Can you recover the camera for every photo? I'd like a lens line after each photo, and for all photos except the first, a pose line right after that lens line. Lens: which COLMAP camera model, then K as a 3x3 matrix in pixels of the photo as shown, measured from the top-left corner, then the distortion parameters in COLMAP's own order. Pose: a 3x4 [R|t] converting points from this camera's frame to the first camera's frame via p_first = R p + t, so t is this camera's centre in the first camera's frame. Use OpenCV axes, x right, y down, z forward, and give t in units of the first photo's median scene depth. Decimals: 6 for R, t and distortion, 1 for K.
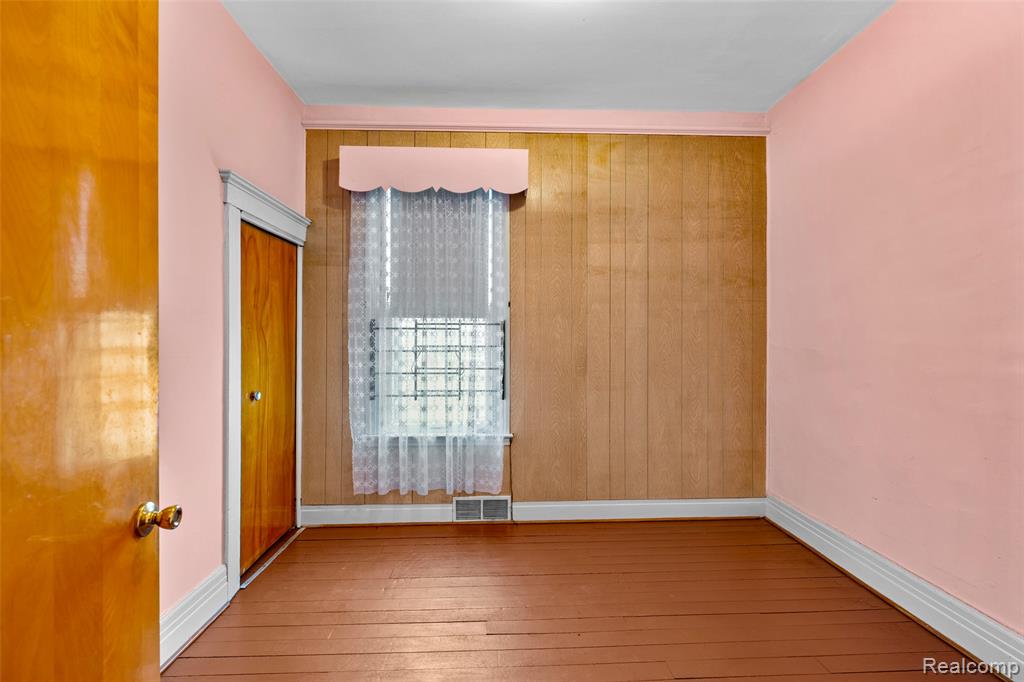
lens RADIAL K [[414.4, 0, 512.3], [0, 414.4, 340.2], [0, 0, 1]] dist [-0.003137, -0.000130]
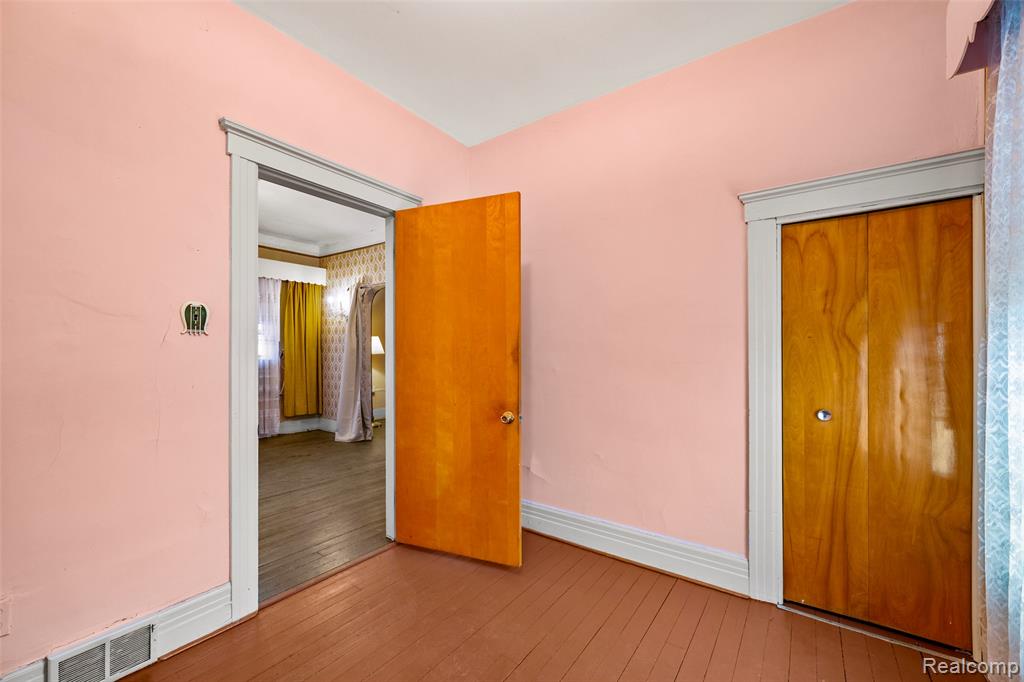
lens RADIAL K [[414.4, 0, 508.5], [0, 414.4, 351.6], [0, 0, 1]] dist [-0.003137, -0.000130]
pose [[-0.614380, 0.001274, -0.789010, 0.467999], [0.006208, 0.999976, -0.003220, 0.001081], [0.788986, -0.006877, -0.614372, 1.024665]]
